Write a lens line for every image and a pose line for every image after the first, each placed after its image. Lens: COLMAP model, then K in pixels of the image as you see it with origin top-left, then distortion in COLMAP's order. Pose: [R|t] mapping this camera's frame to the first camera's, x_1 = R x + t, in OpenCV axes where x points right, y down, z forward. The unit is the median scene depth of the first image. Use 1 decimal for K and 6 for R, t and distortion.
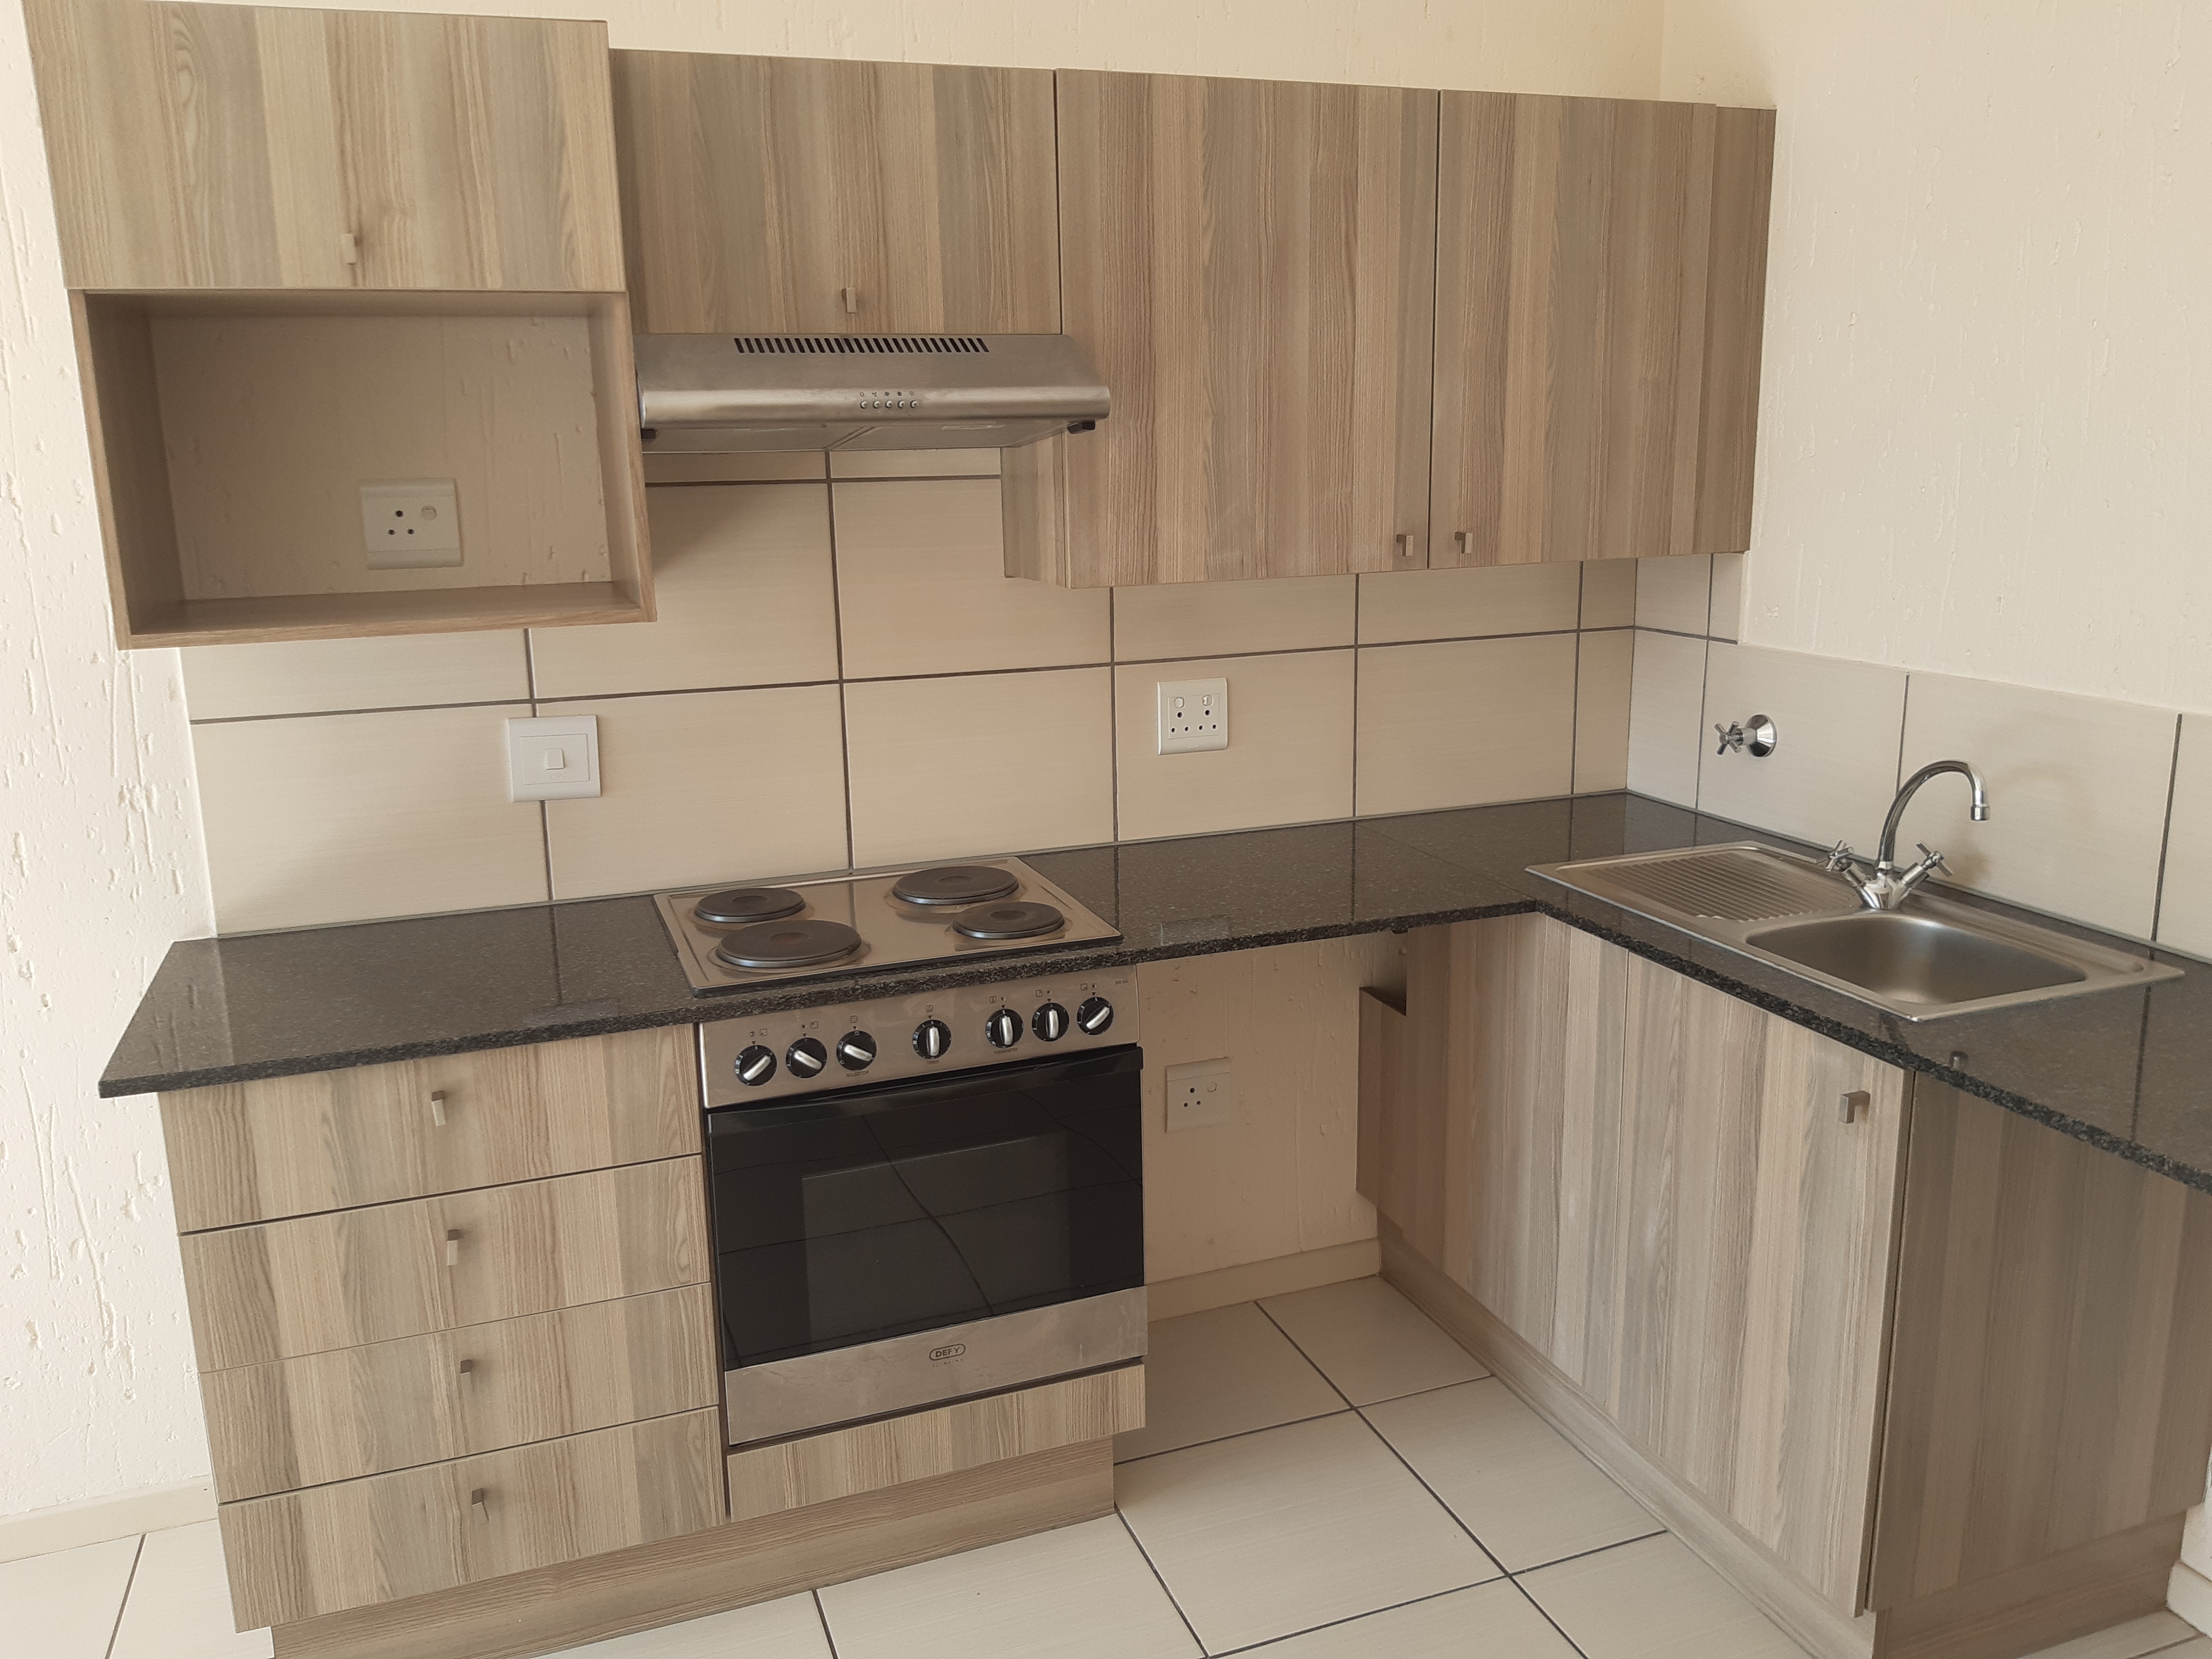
lens RADIAL K [[1748.8, 0, 1090.9], [0, 1748.8, 833.5], [0, 0, 1]] dist [0.066974, -0.140563]
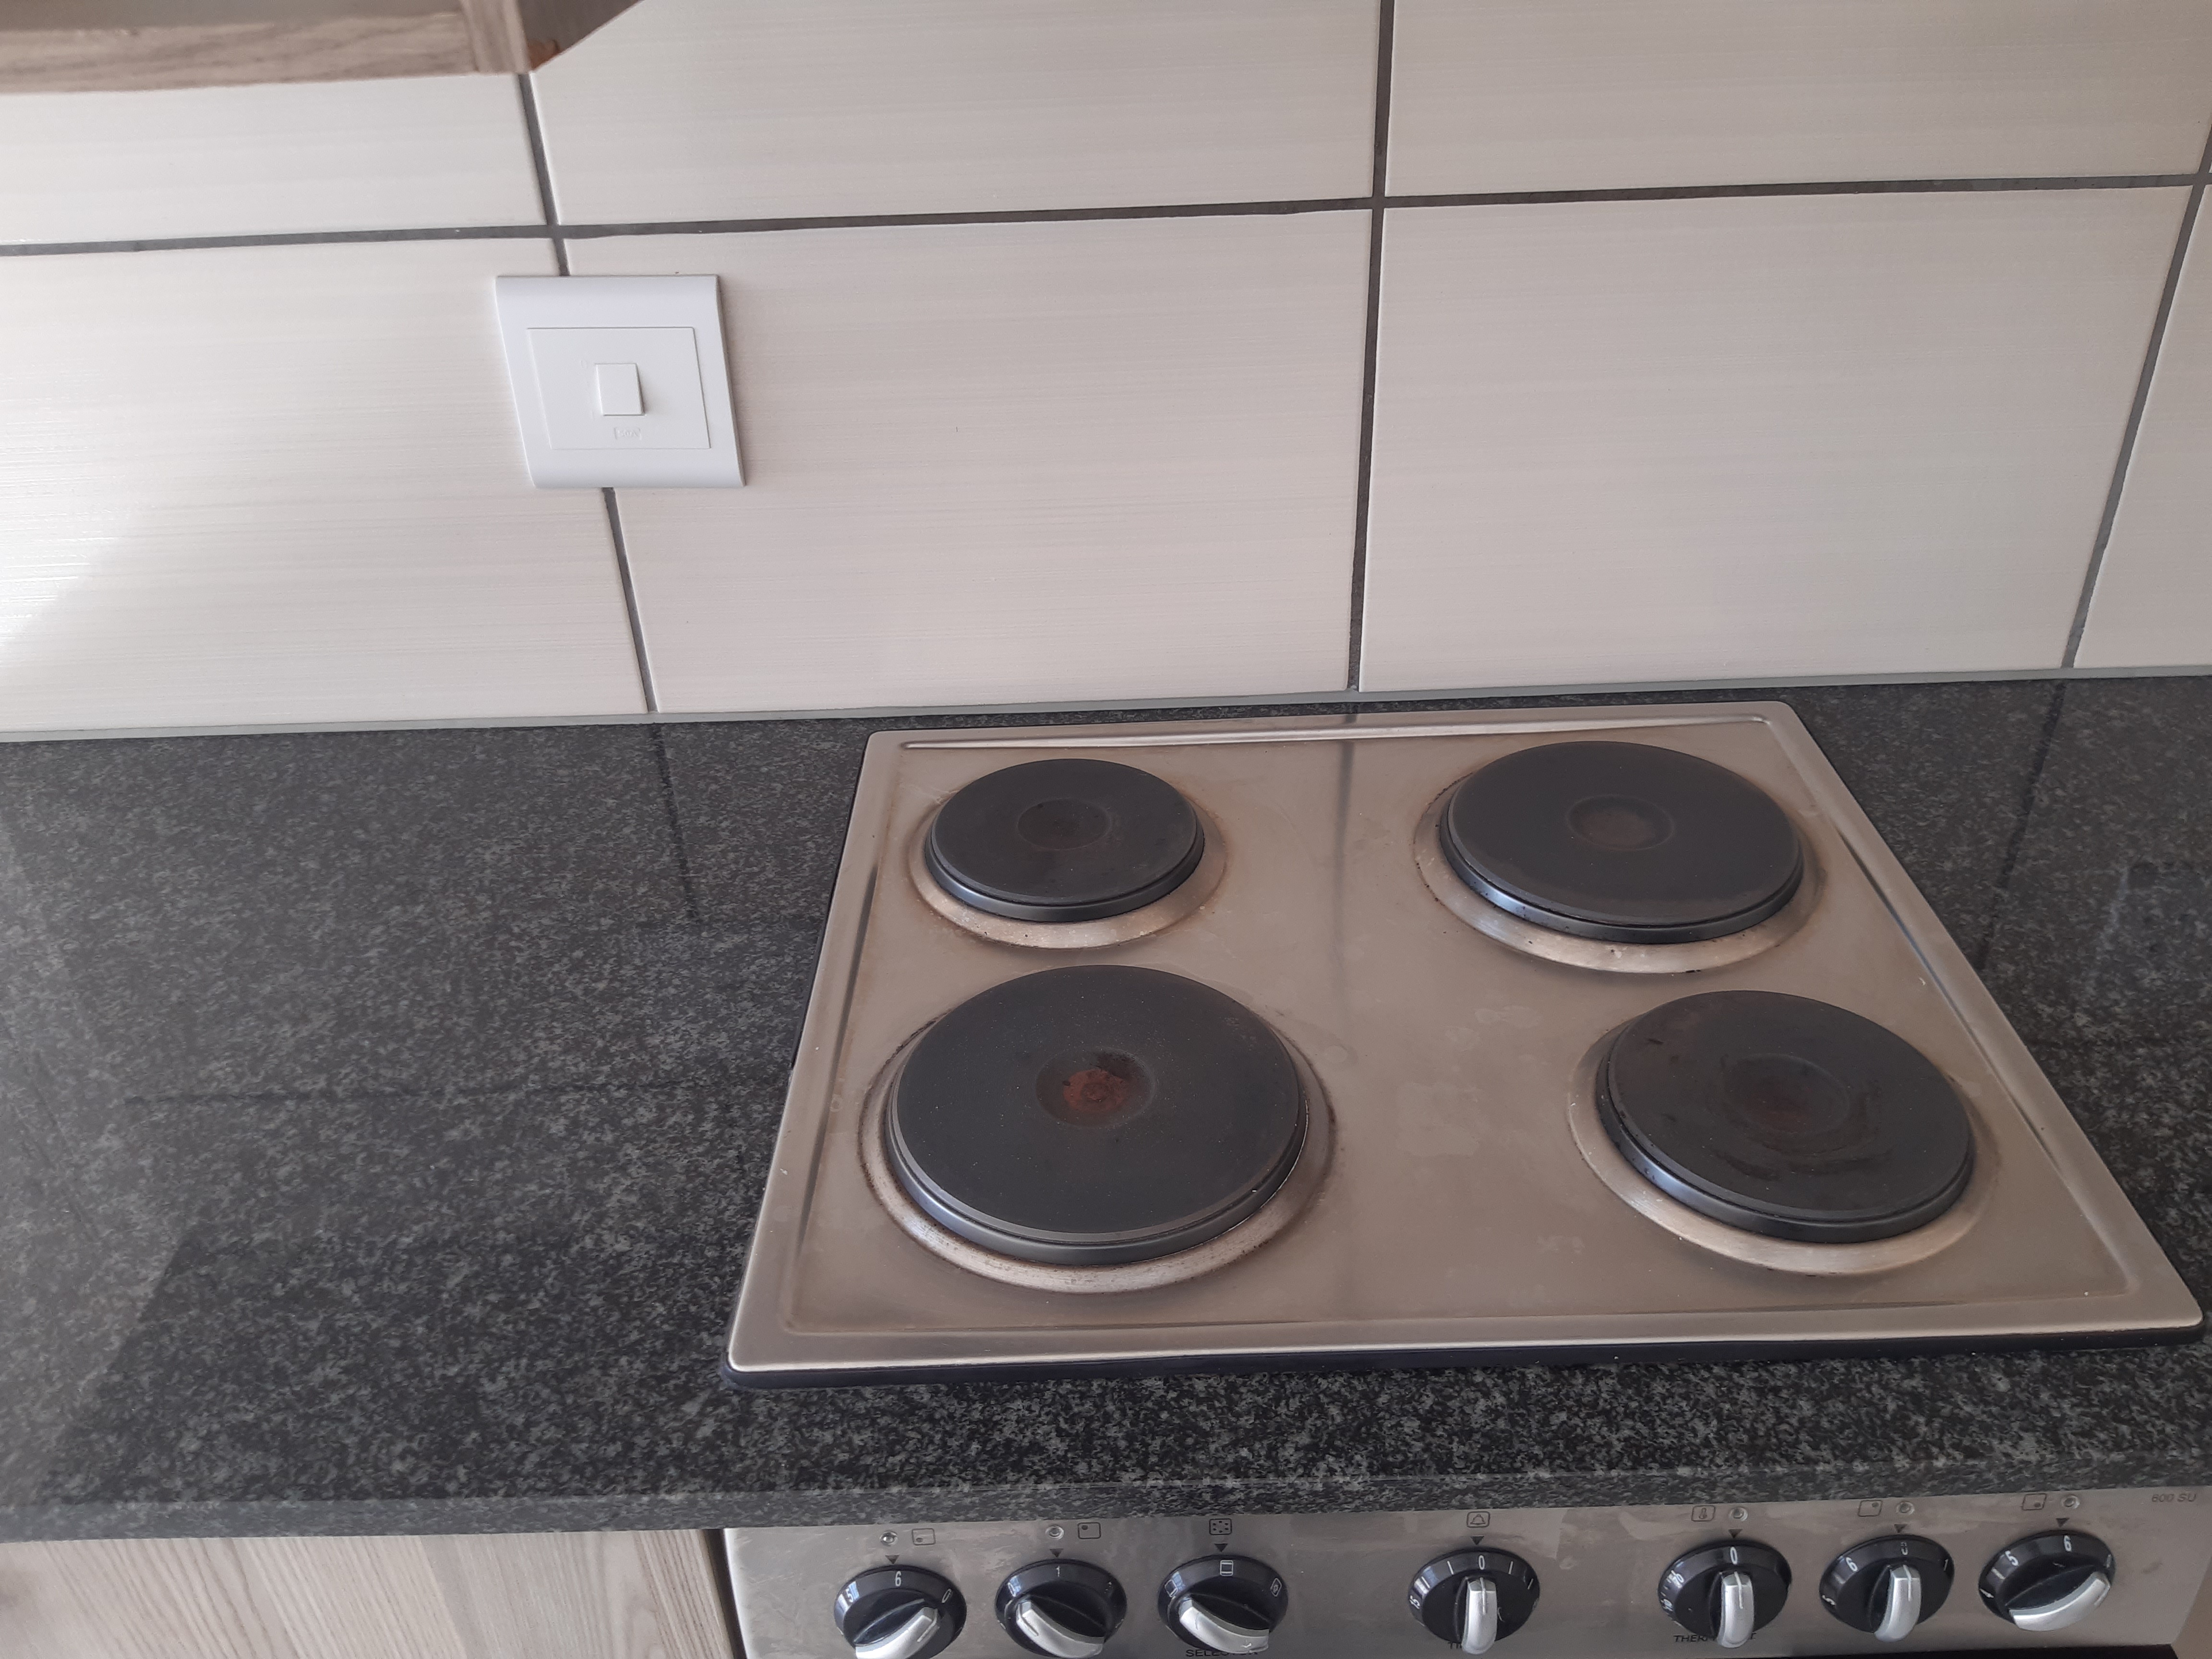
lens RADIAL K [[1748.8, 0, 1090.9], [0, 1748.8, 833.5], [0, 0, 1]] dist [0.066974, -0.140563]
pose [[0.944053, 0.168002, -0.283794, -0.078114], [-0.060295, 0.933940, 0.352307, -0.093809], [0.324235, -0.315485, 0.891819, 0.650704]]
